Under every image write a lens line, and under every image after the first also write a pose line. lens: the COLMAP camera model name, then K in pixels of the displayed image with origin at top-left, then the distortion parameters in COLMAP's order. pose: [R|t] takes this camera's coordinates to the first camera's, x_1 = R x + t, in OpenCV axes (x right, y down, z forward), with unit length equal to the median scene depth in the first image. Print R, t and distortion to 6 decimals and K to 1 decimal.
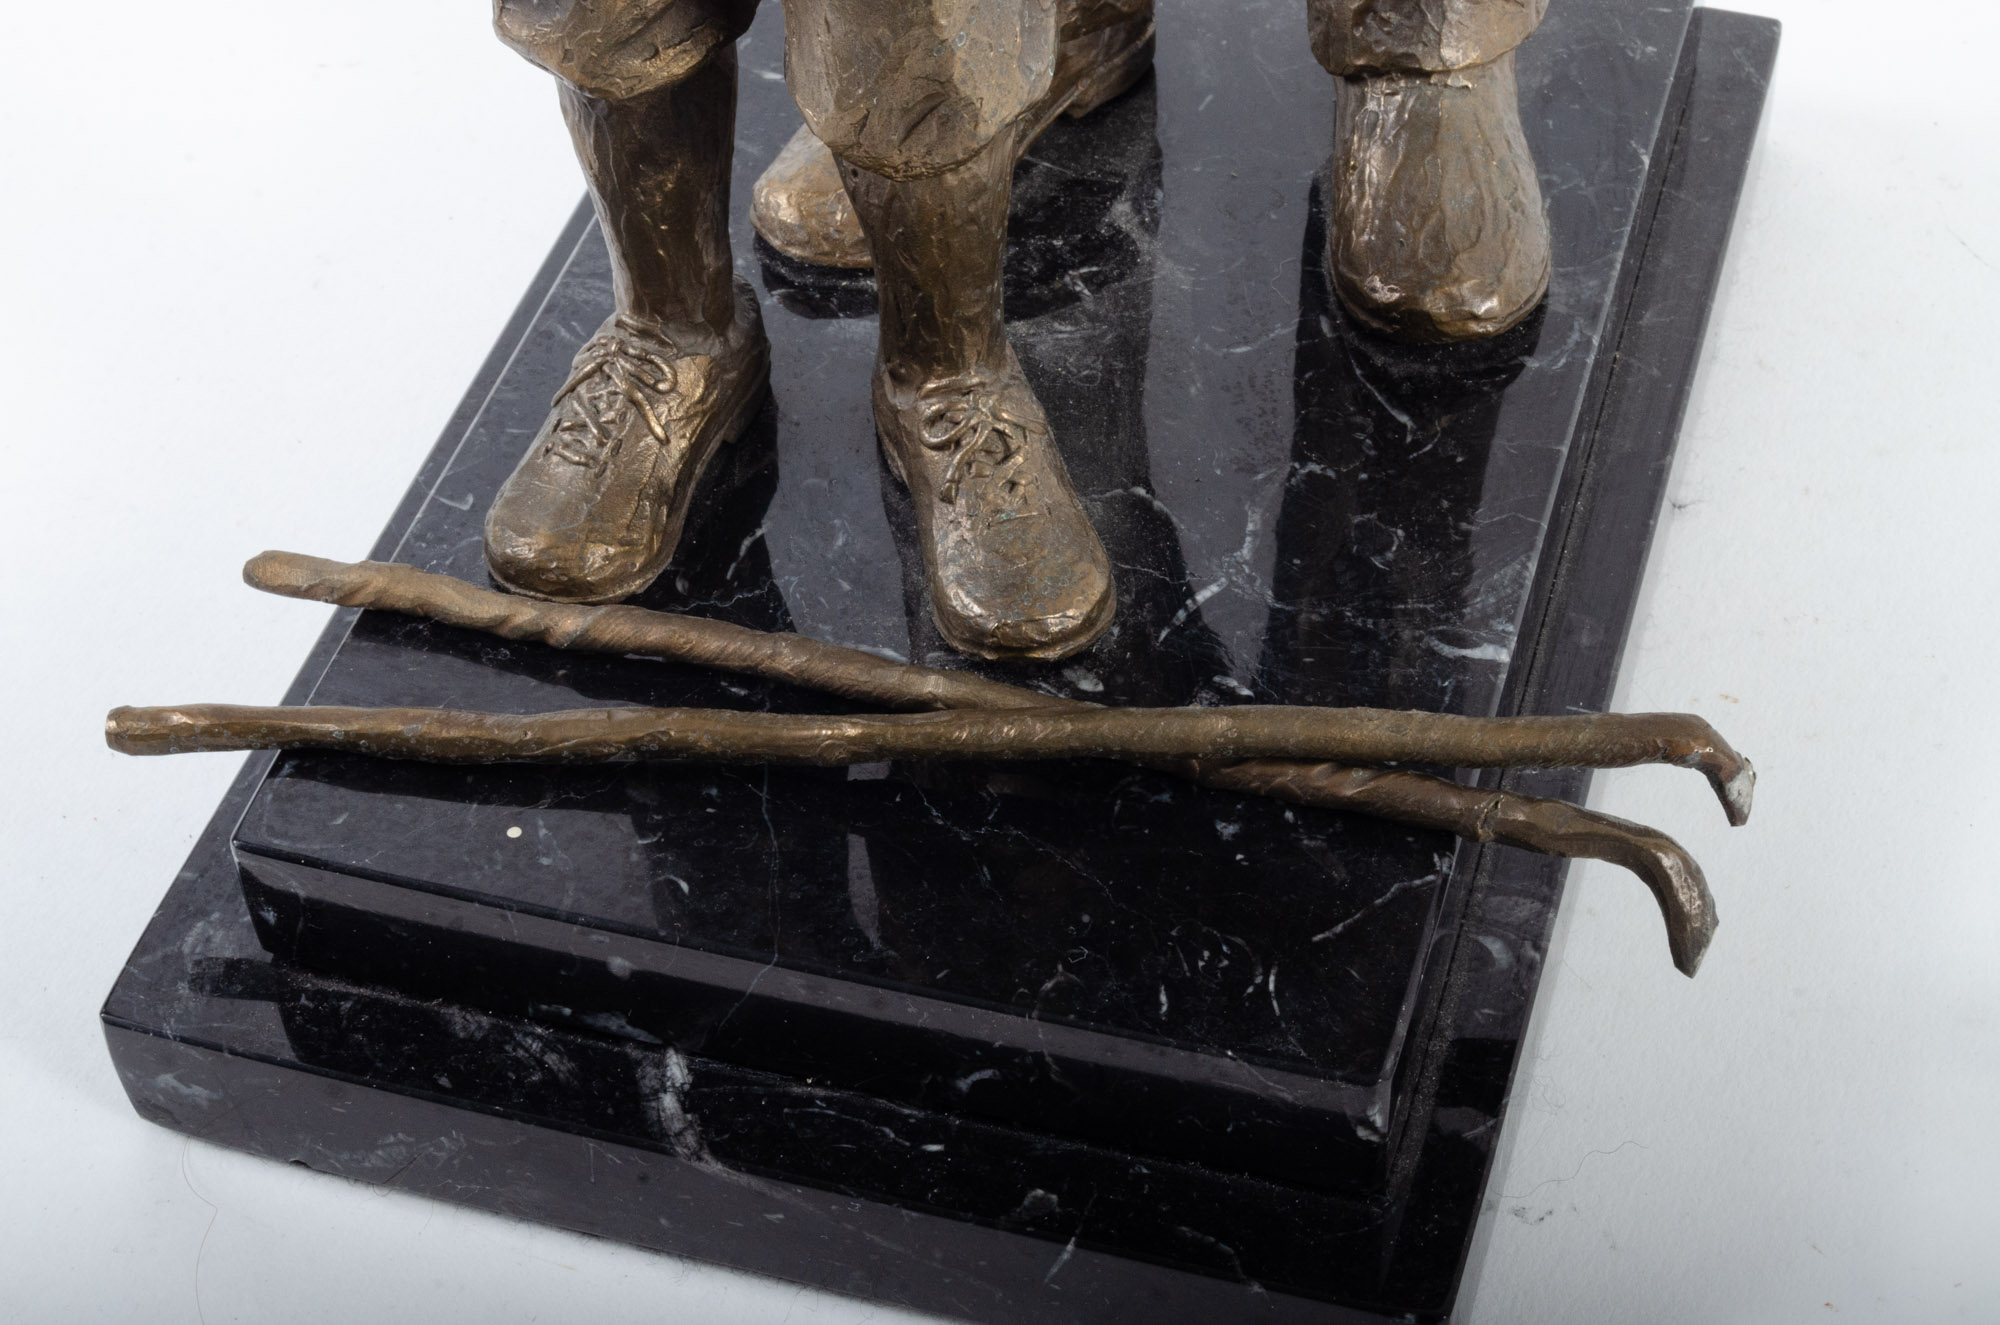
lens RADIAL K [[3570.3, 0, 1000.0], [0, 3570.3, 662.5], [0, 0, 1]] dist [-0.036778, -0.059718]
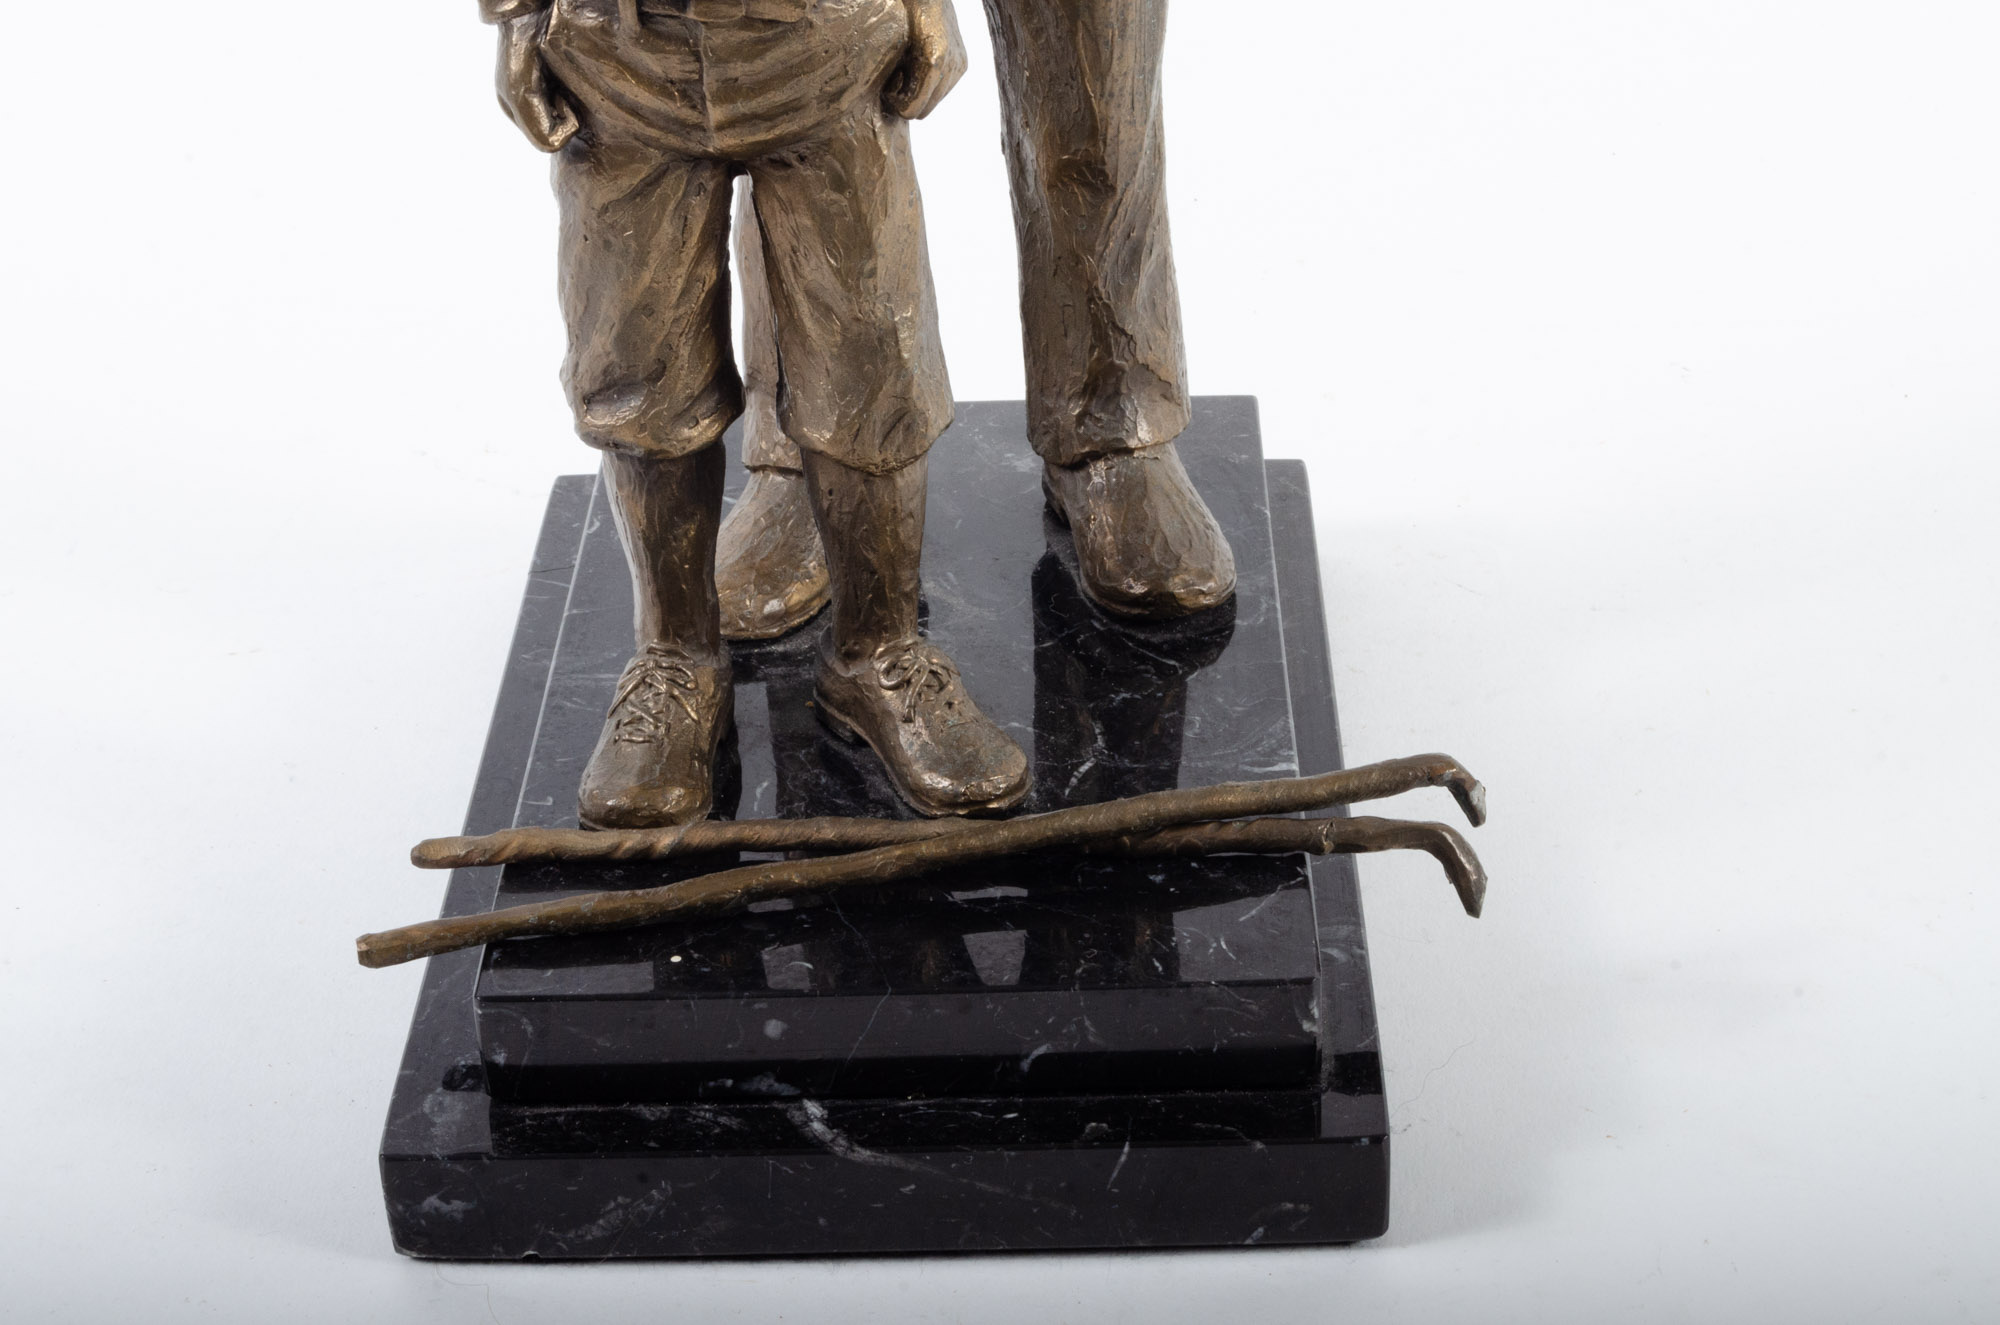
lens RADIAL K [[3570.3, 0, 1000.0], [0, 3570.3, 662.5], [0, 0, 1]] dist [-0.036778, -0.059718]
pose [[0.961769, -0.128876, 0.241644, -0.329254], [0.192771, 0.945317, -0.263087, 0.323822], [-0.194524, 0.299611, 0.934020, -0.374533]]
